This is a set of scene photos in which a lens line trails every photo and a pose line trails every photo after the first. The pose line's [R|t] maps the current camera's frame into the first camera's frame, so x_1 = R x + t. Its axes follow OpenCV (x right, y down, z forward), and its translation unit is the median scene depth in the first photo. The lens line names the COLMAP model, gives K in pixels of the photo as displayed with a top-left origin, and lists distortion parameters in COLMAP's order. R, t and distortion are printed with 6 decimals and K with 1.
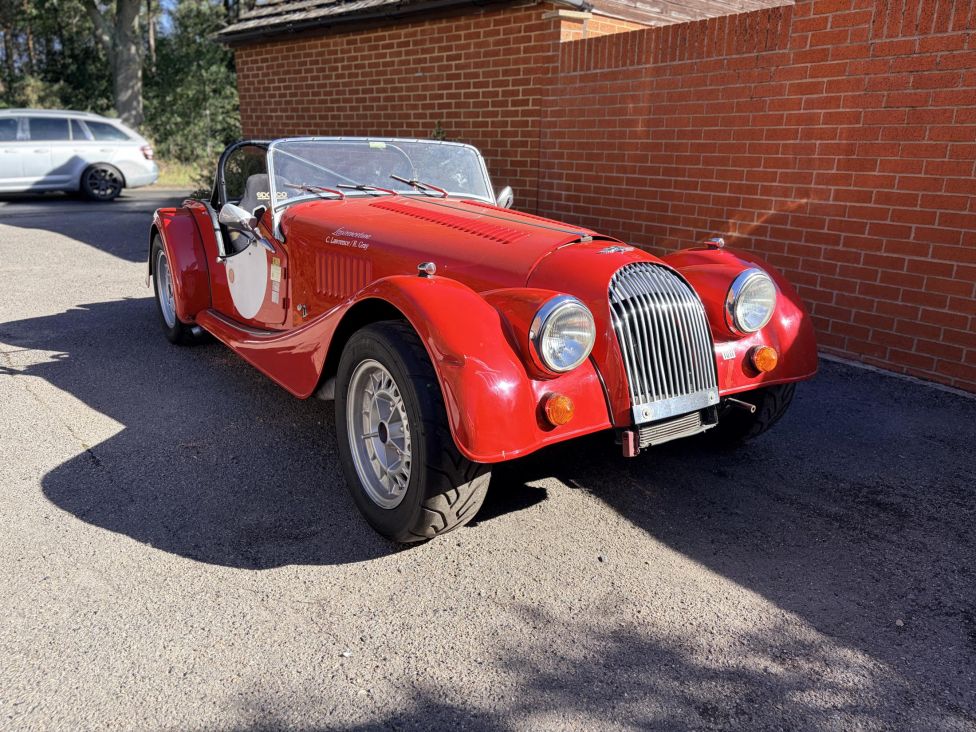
lens RADIAL K [[741.2, 0, 491.9], [0, 741.2, 365.0], [0, 0, 1]] dist [0.050232, -0.057537]
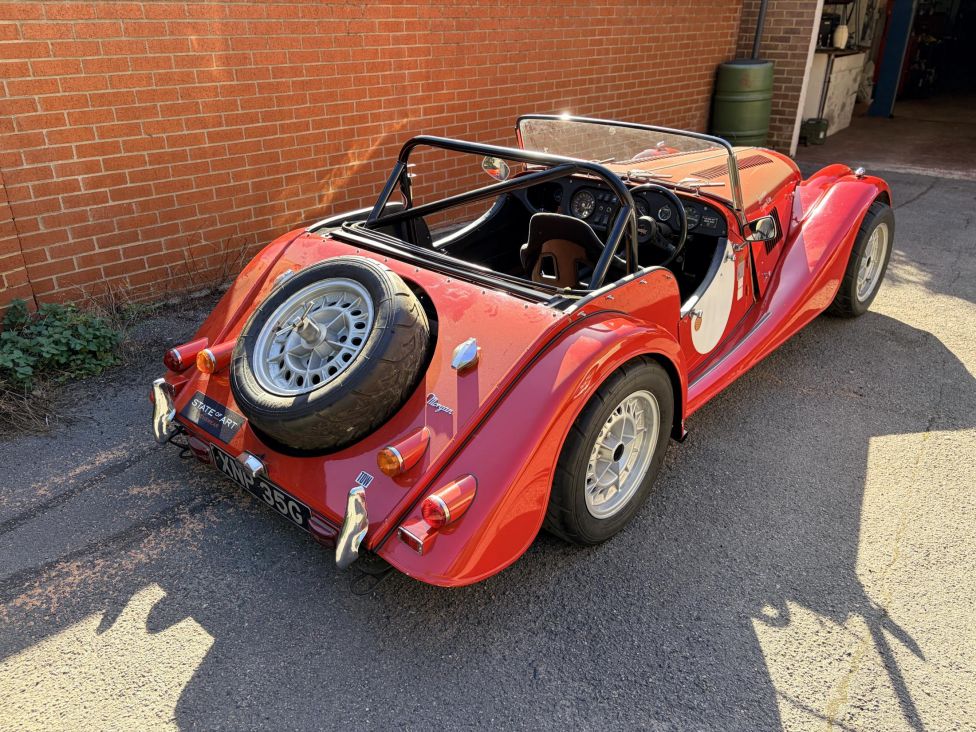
lens RADIAL K [[741.2, 0, 491.7], [0, 741.2, 368.4], [0, 0, 1]] dist [0.050232, -0.057537]
pose [[-0.244906, -0.450816, 0.858363, -1.050715], [0.256729, 0.823569, 0.505791, -0.569442], [-0.934939, 0.344237, -0.085960, 1.348389]]
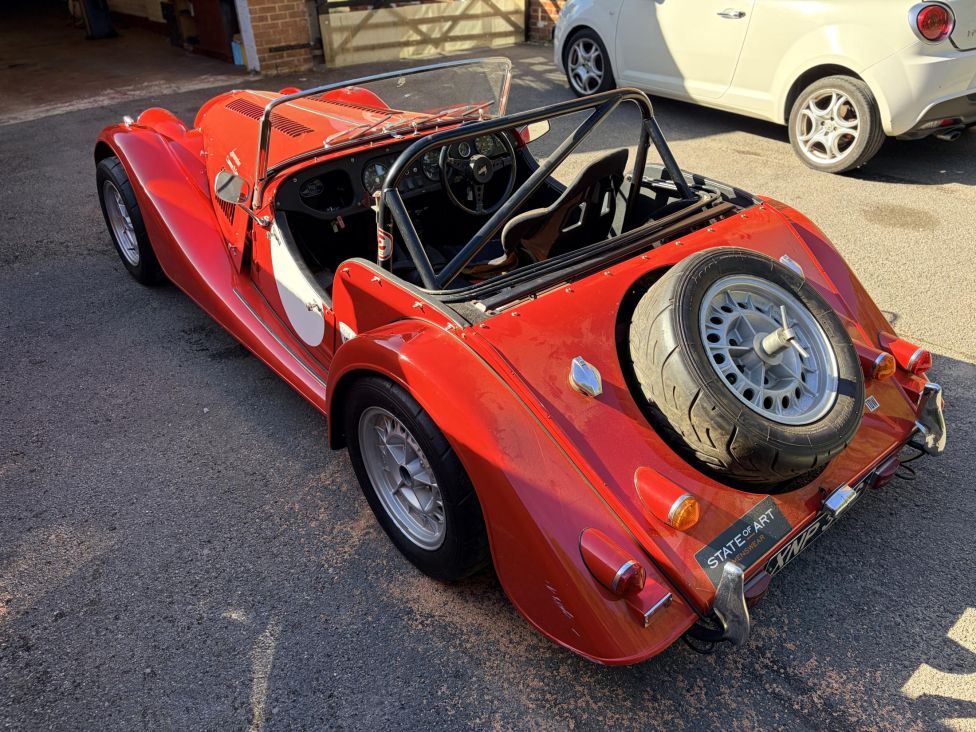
lens RADIAL K [[741.2, 0, 498.9], [0, 741.2, 369.1], [0, 0, 1]] dist [0.050232, -0.057537]
pose [[-0.995387, 0.049032, -0.082469, -0.170194], [-0.028796, 0.667251, 0.744276, -0.697840], [0.091521, 0.743218, -0.662760, 1.798186]]
